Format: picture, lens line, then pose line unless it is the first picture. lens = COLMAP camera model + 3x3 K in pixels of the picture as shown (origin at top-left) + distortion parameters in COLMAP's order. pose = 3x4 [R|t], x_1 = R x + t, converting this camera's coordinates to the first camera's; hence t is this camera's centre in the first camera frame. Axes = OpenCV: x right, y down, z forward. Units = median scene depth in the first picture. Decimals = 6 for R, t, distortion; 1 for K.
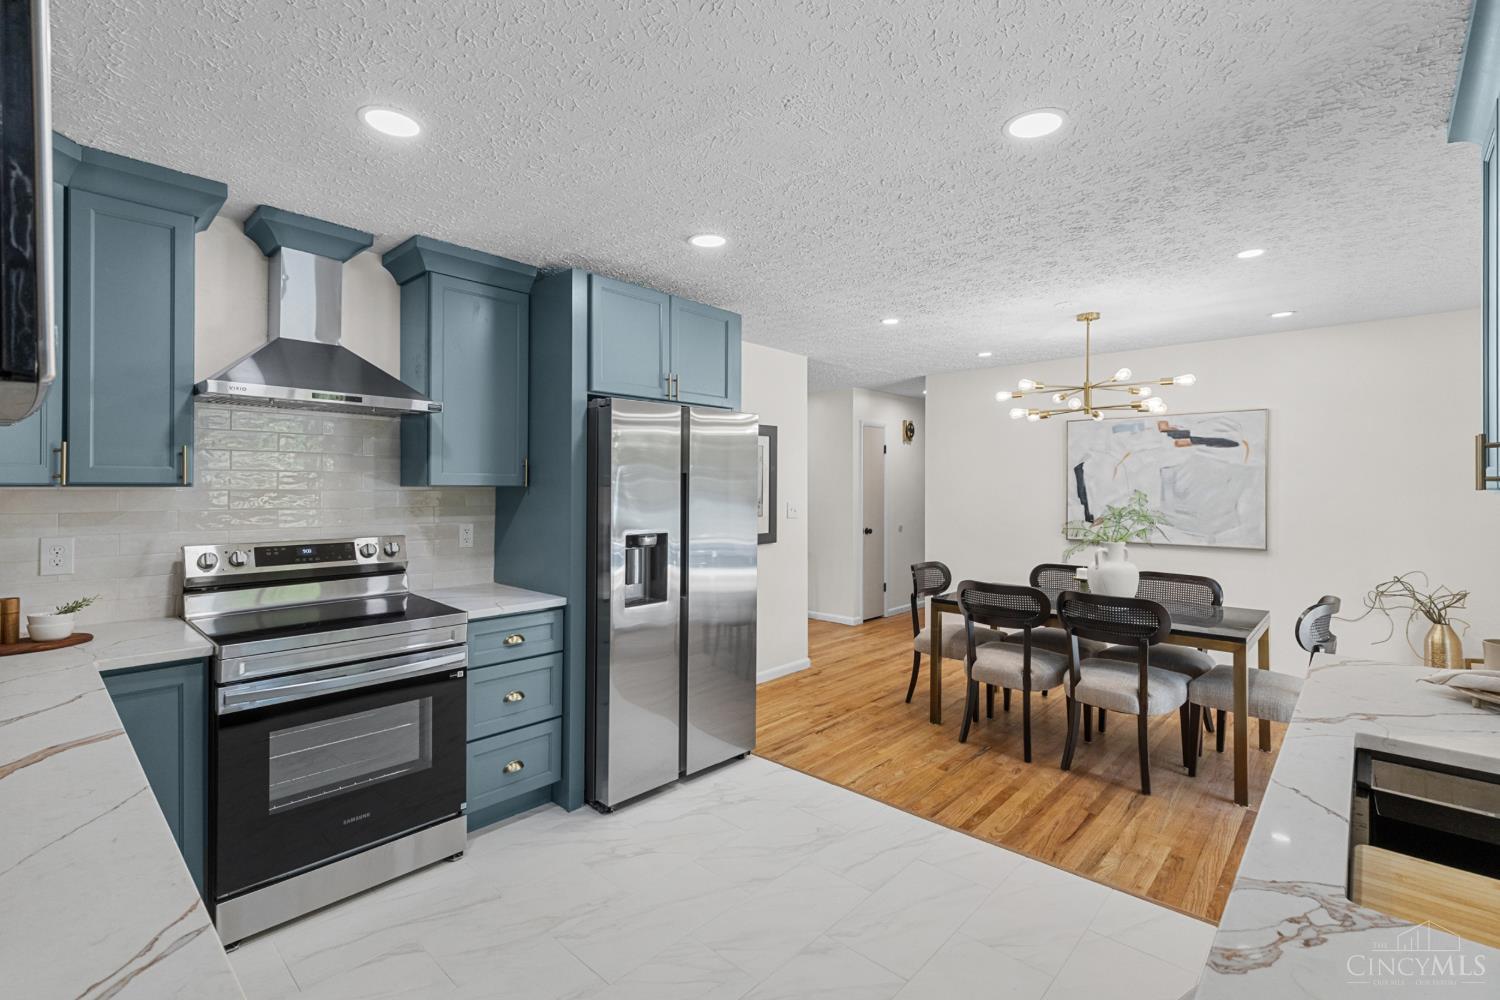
lens RADIAL K [[686.0, 0, 748.5], [0, 686.0, 480.6], [0, 0, 1]] dist [0.001750, 0.000098]
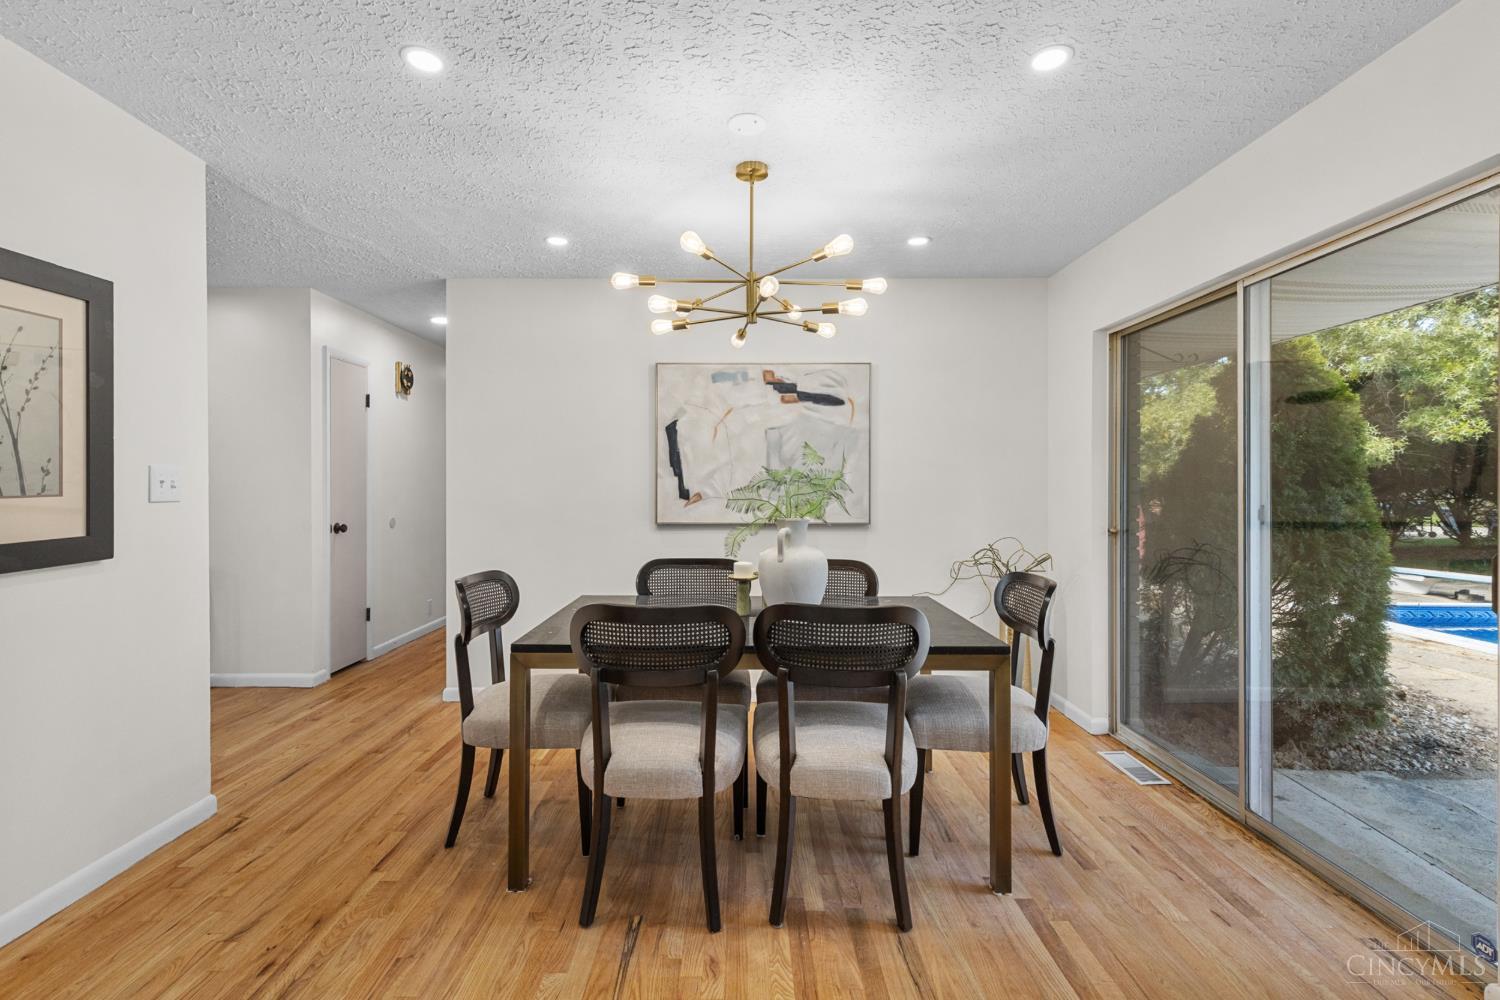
lens RADIAL K [[678.4, 0, 739.5], [0, 678.4, 485.4], [0, 0, 1]] dist [0.004174, -0.000147]
pose [[0.744187, -0.004223, 0.667958, 0.049558], [-0.002068, 0.999961, 0.008627, 0.042081], [-0.667968, -0.007801, 0.744149, 0.444142]]
